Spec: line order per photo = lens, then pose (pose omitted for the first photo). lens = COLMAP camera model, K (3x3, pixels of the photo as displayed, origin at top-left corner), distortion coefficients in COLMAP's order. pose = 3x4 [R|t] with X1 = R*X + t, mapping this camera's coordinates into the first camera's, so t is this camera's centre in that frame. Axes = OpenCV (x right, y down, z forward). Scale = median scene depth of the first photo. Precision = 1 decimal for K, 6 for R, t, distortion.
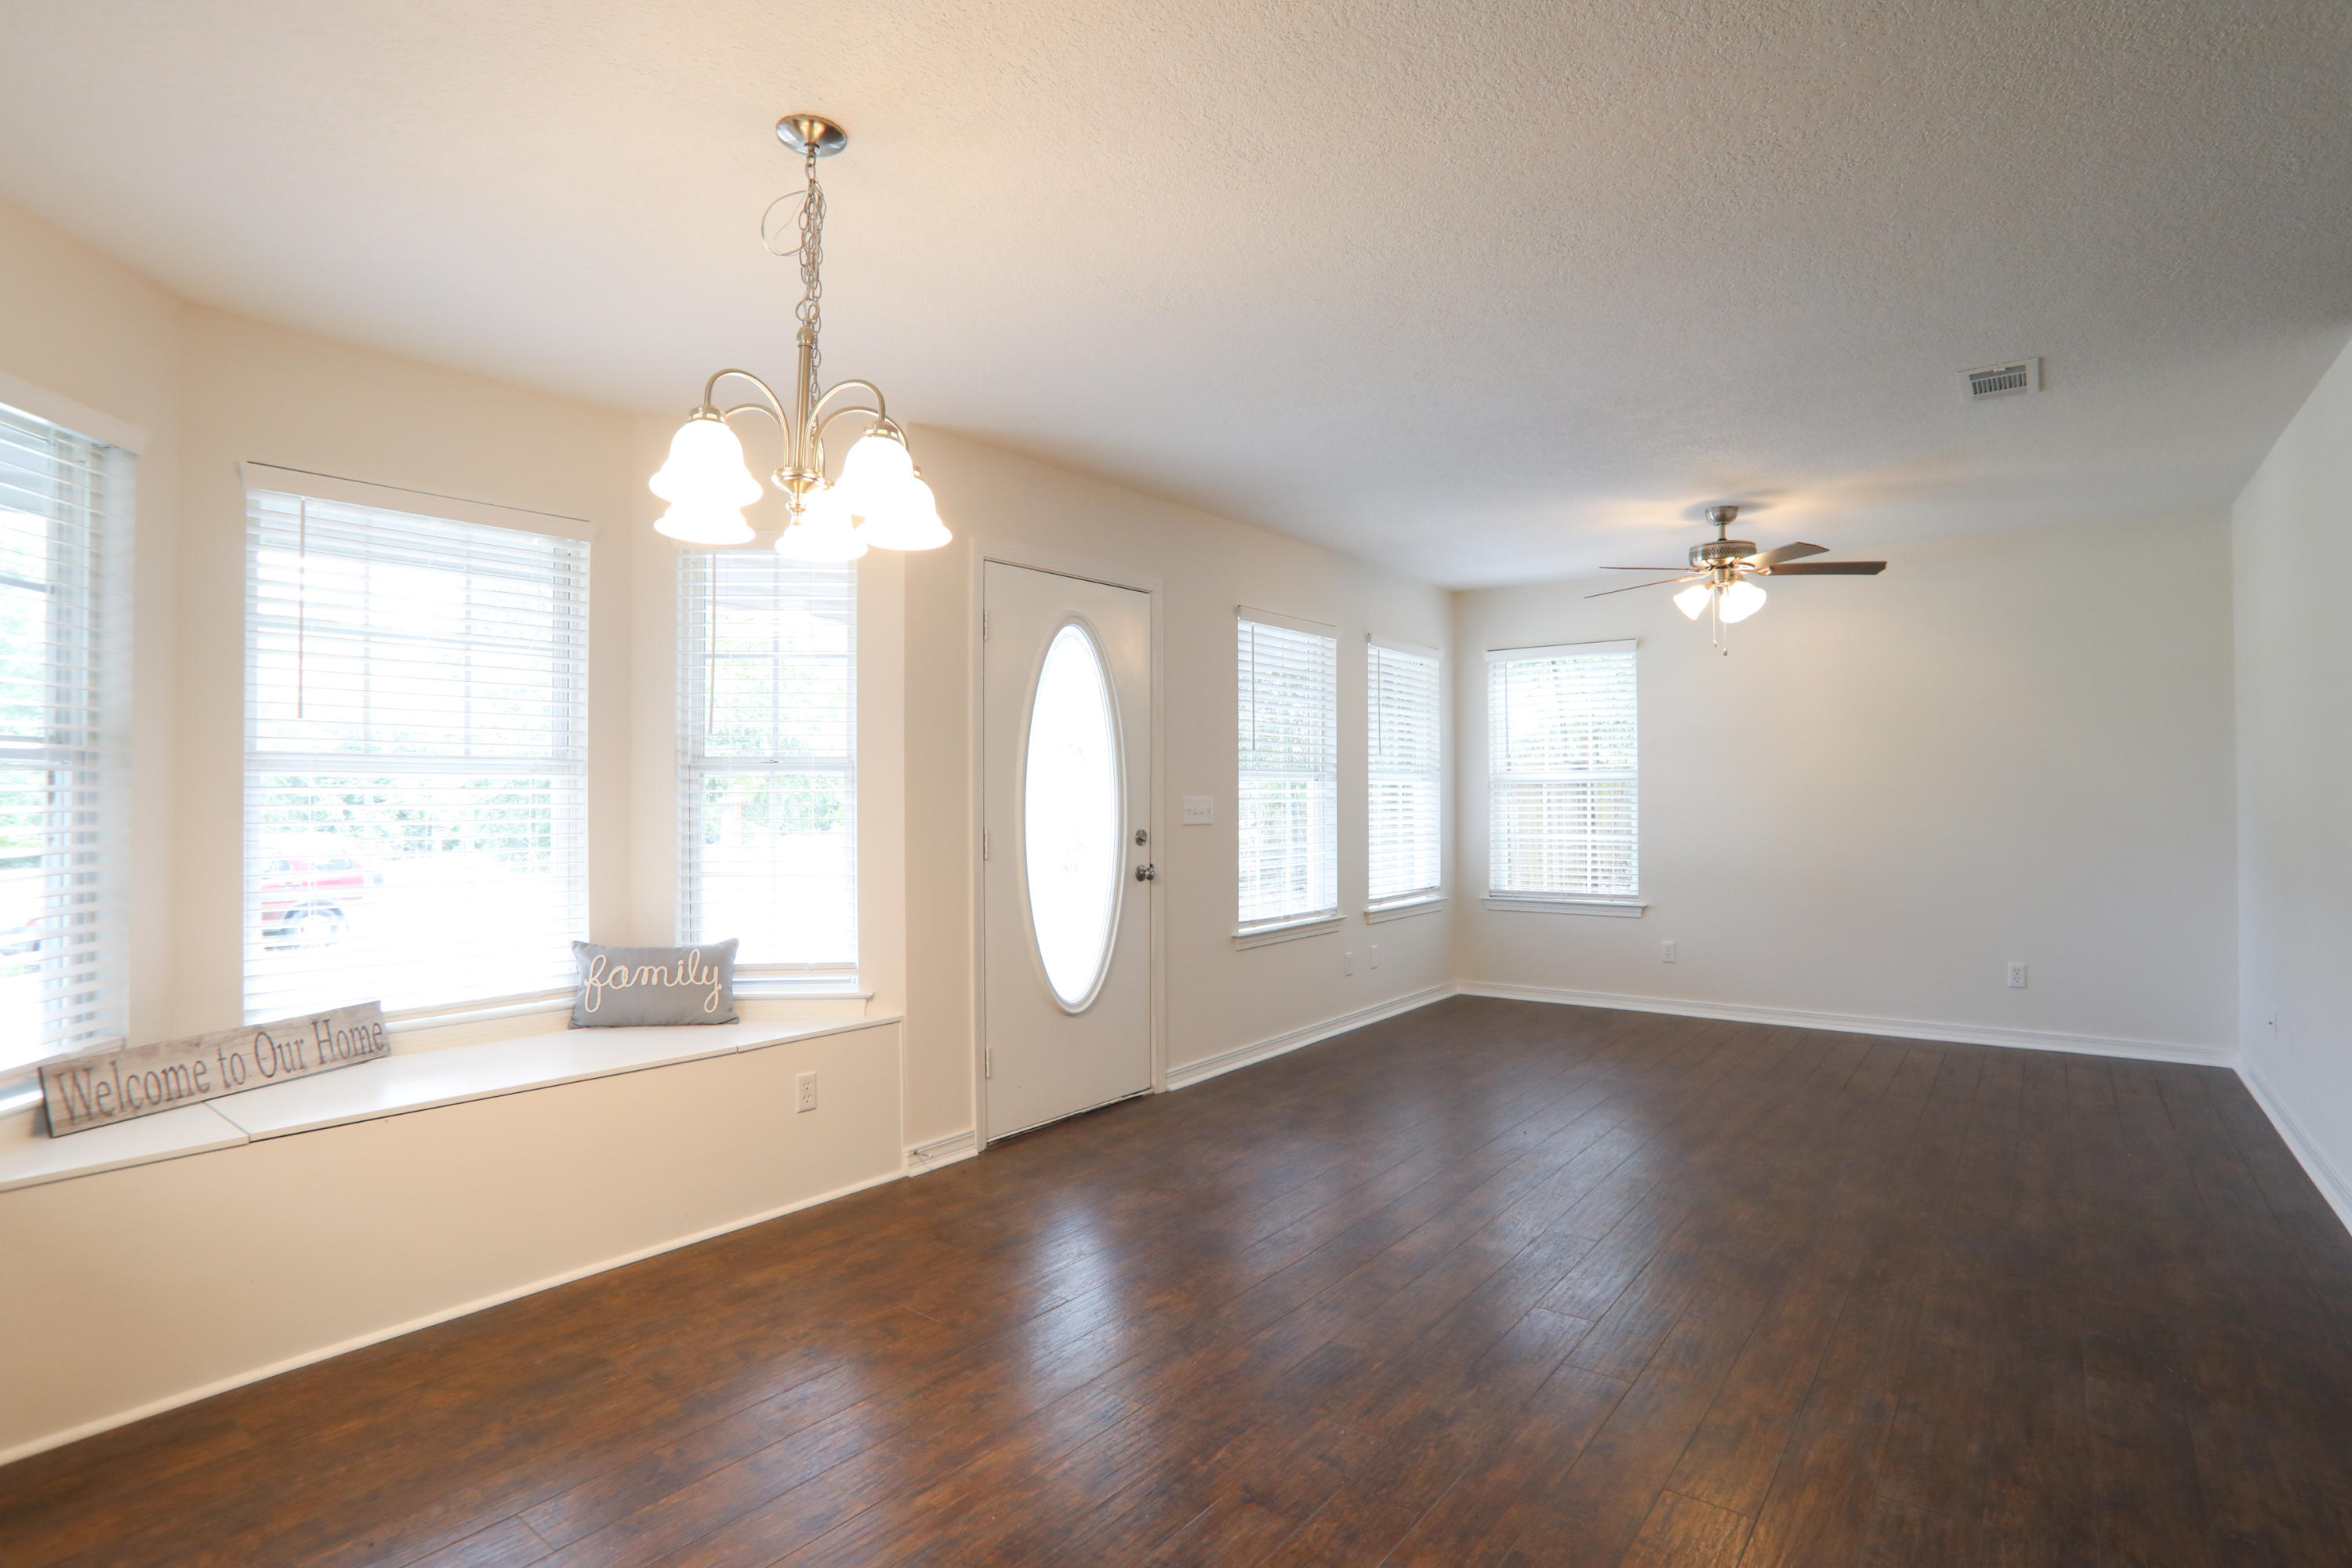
lens RADIAL K [[1166.5, 0, 1176.0], [0, 1166.5, 784.0], [0, 0, 1]] dist [-0.089812, 0.048156]
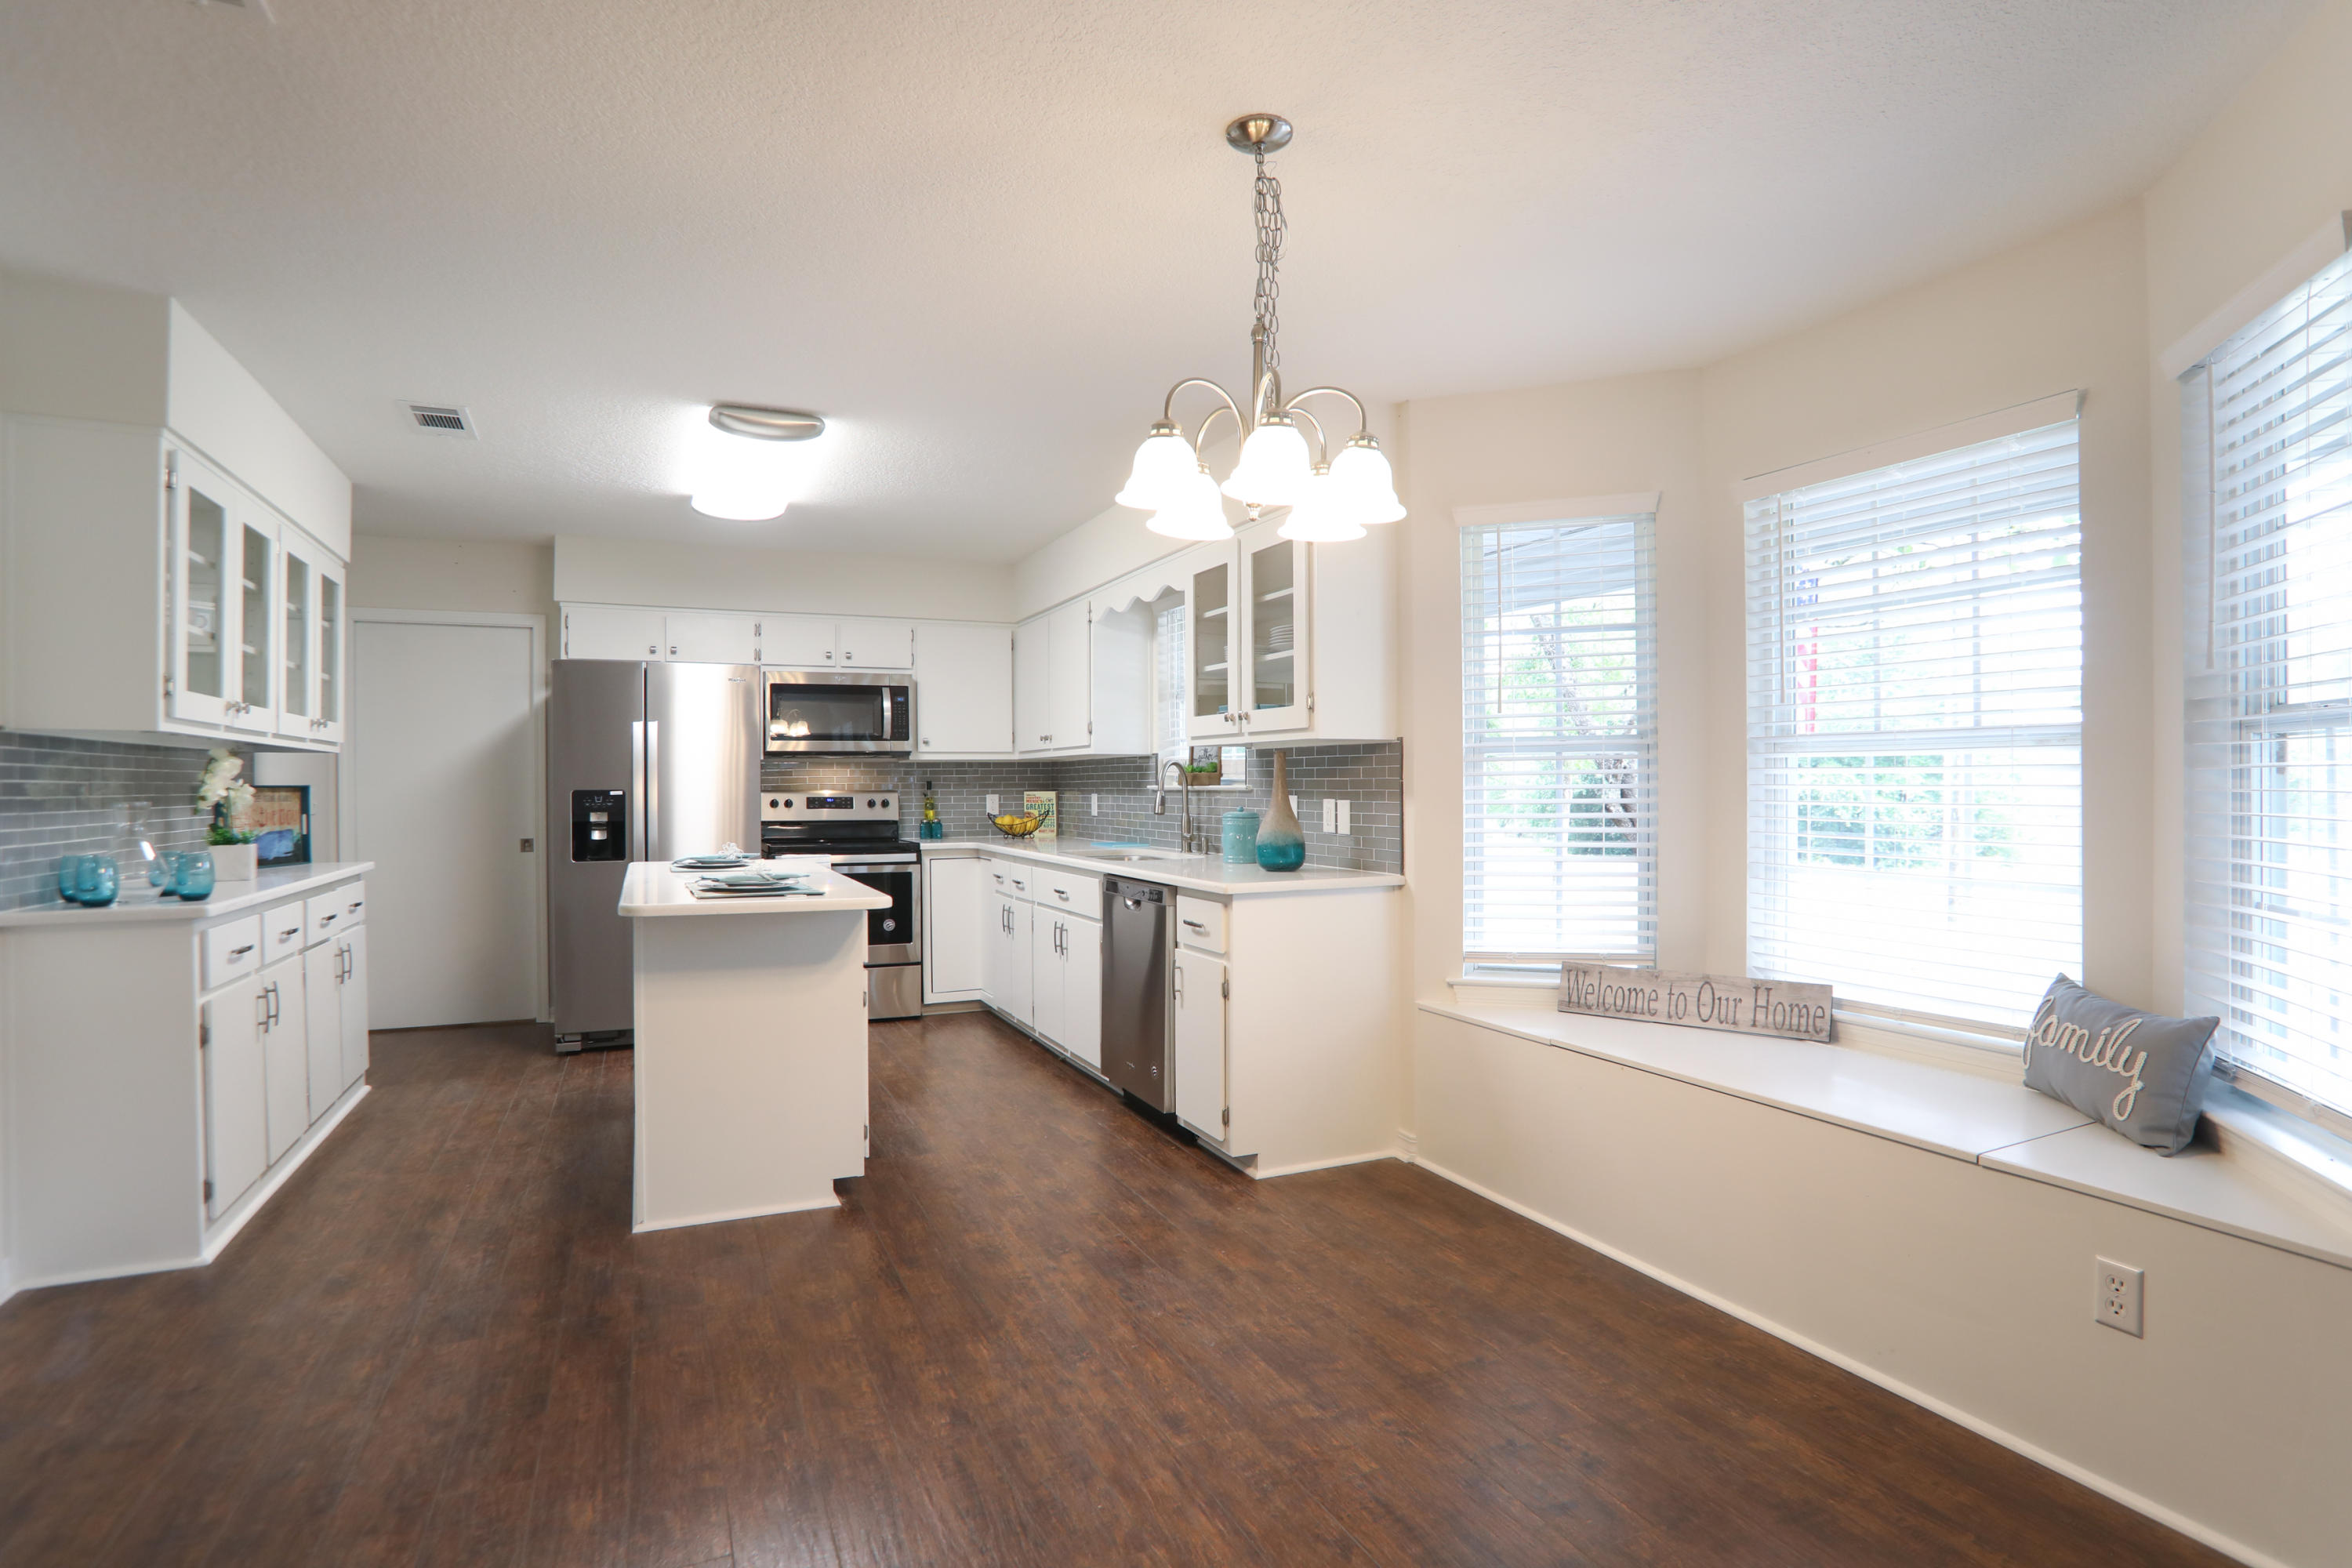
lens RADIAL K [[1166.5, 0, 1176.0], [0, 1166.5, 784.0], [0, 0, 1]] dist [-0.089812, 0.048156]
pose [[-0.461643, 0.007765, -0.887032, 0.427682], [0.016907, 0.999857, -0.000046, 0.007892], [0.886904, -0.015019, -0.461709, 0.950199]]
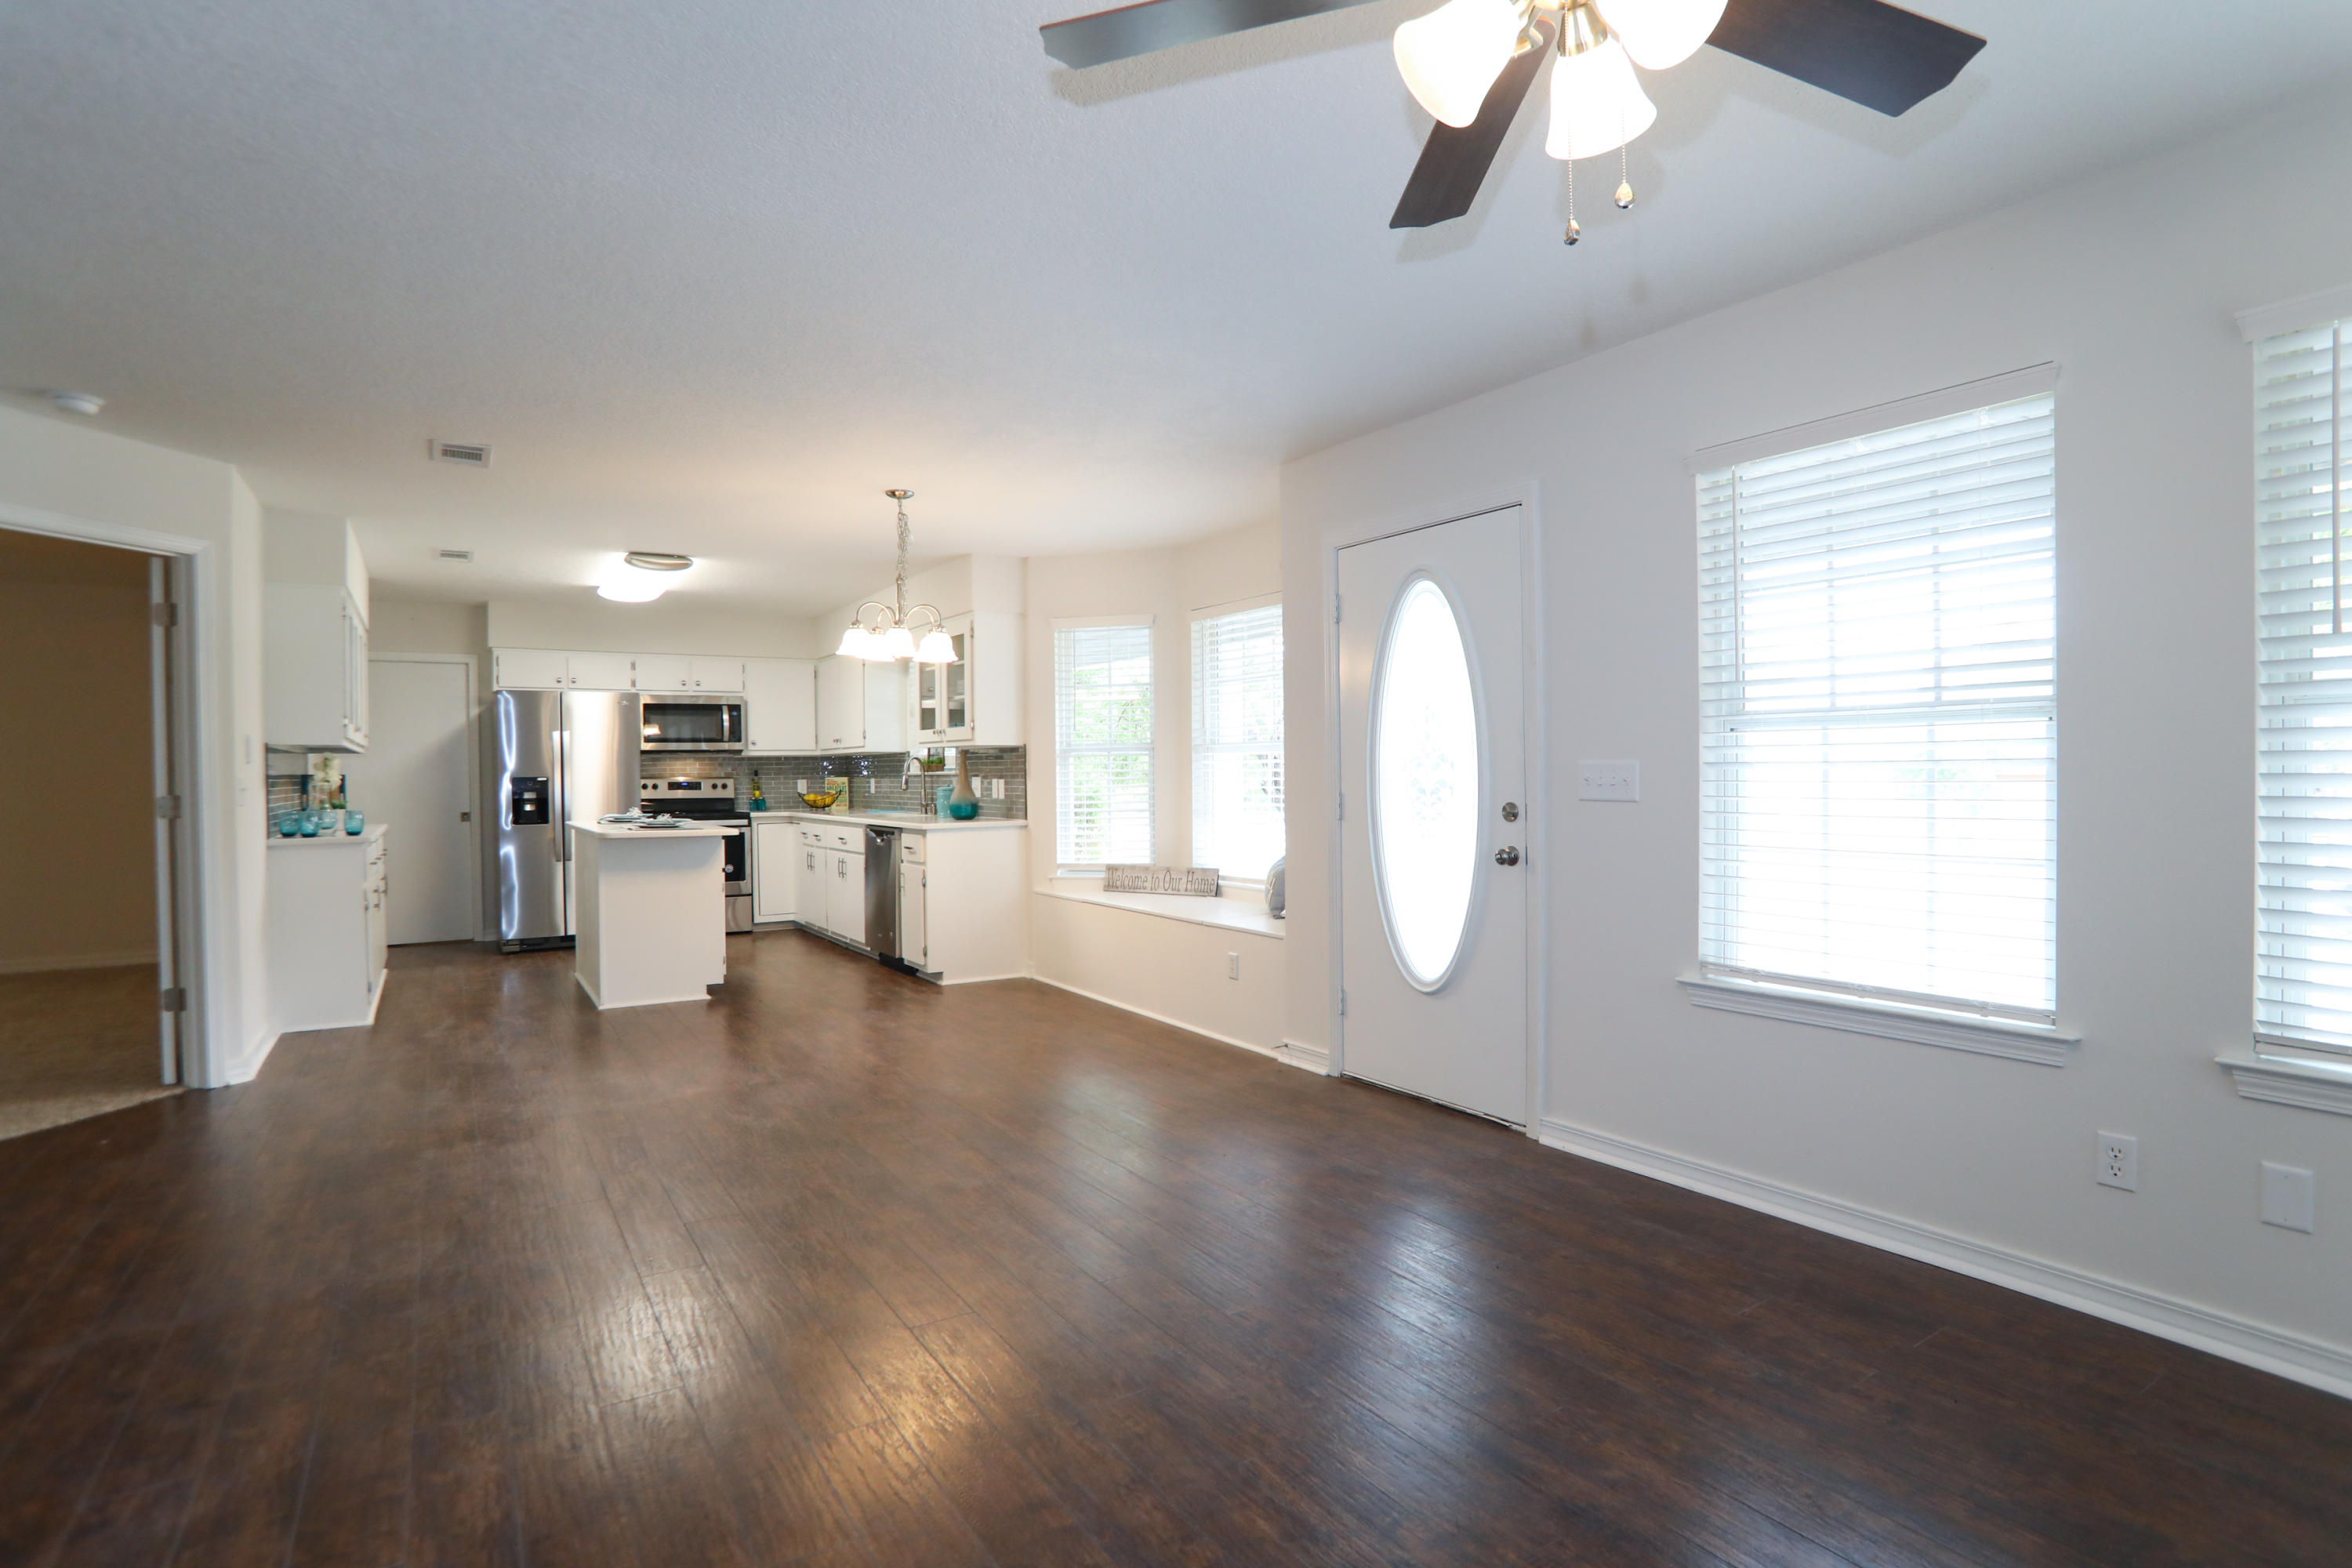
lens RADIAL K [[1166.5, 0, 1176.0], [0, 1166.5, 784.0], [0, 0, 1]] dist [-0.089812, 0.048156]
pose [[-0.330904, 0.018969, -0.943474, 1.233872], [0.022024, 0.999681, 0.012374, 0.017600], [0.943407, -0.016685, -0.331216, 1.602654]]
